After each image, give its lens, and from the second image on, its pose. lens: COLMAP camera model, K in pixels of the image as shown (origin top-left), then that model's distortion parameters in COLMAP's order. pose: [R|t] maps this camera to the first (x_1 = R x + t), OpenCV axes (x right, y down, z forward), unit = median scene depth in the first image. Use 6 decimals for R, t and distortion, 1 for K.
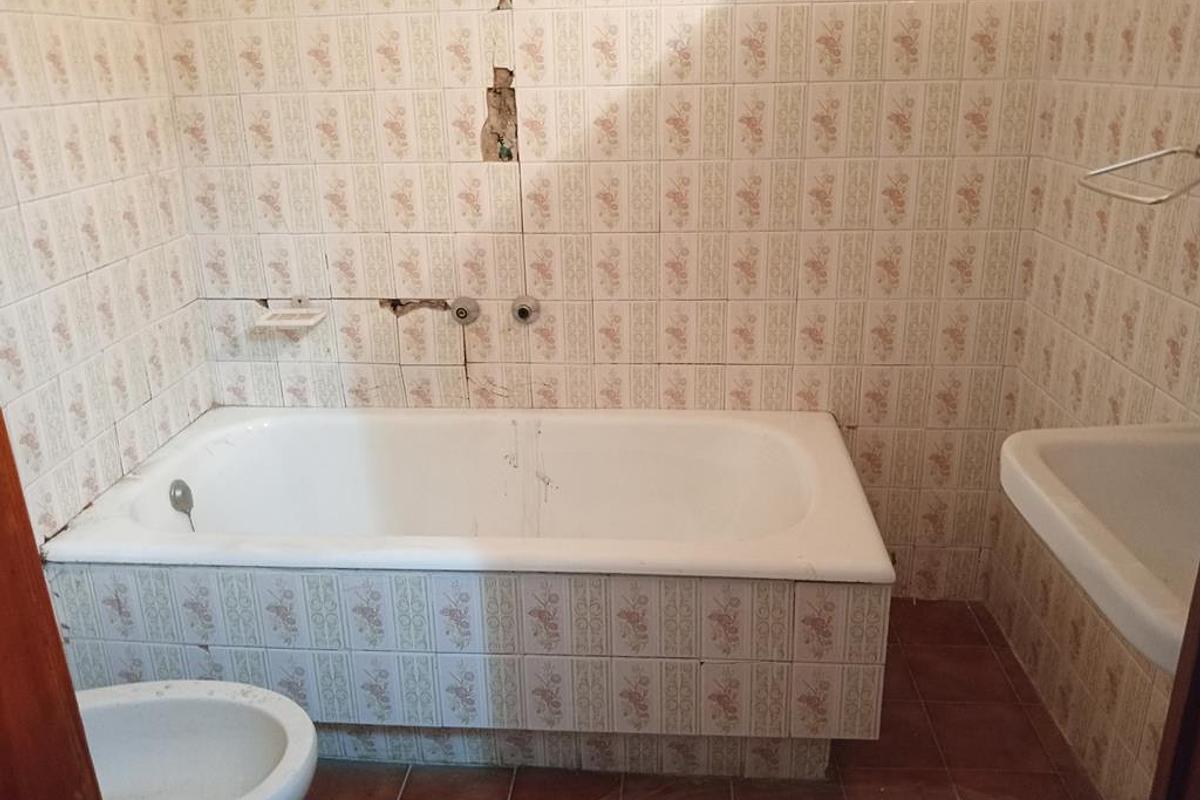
lens RADIAL K [[945.6, 0, 603.3], [0, 945.6, 402.1], [0, 0, 1]] dist [0.073886, -0.141352]
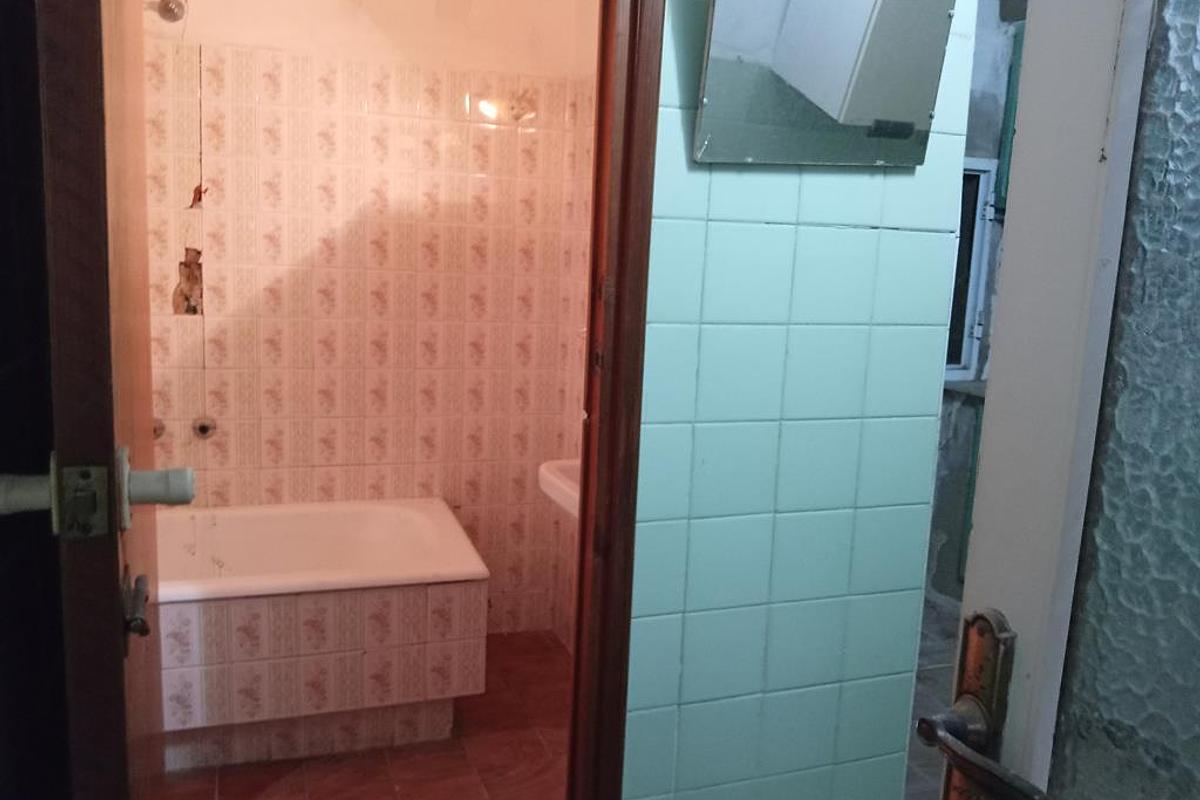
lens RADIAL K [[945.6, 0, 605.3], [0, 945.6, 397.1], [0, 0, 1]] dist [0.073886, -0.141352]
pose [[0.912790, -0.002454, 0.408423, -0.120838], [0.074901, 0.984029, -0.161485, 0.118996], [-0.401503, 0.177993, 0.898395, -0.411771]]
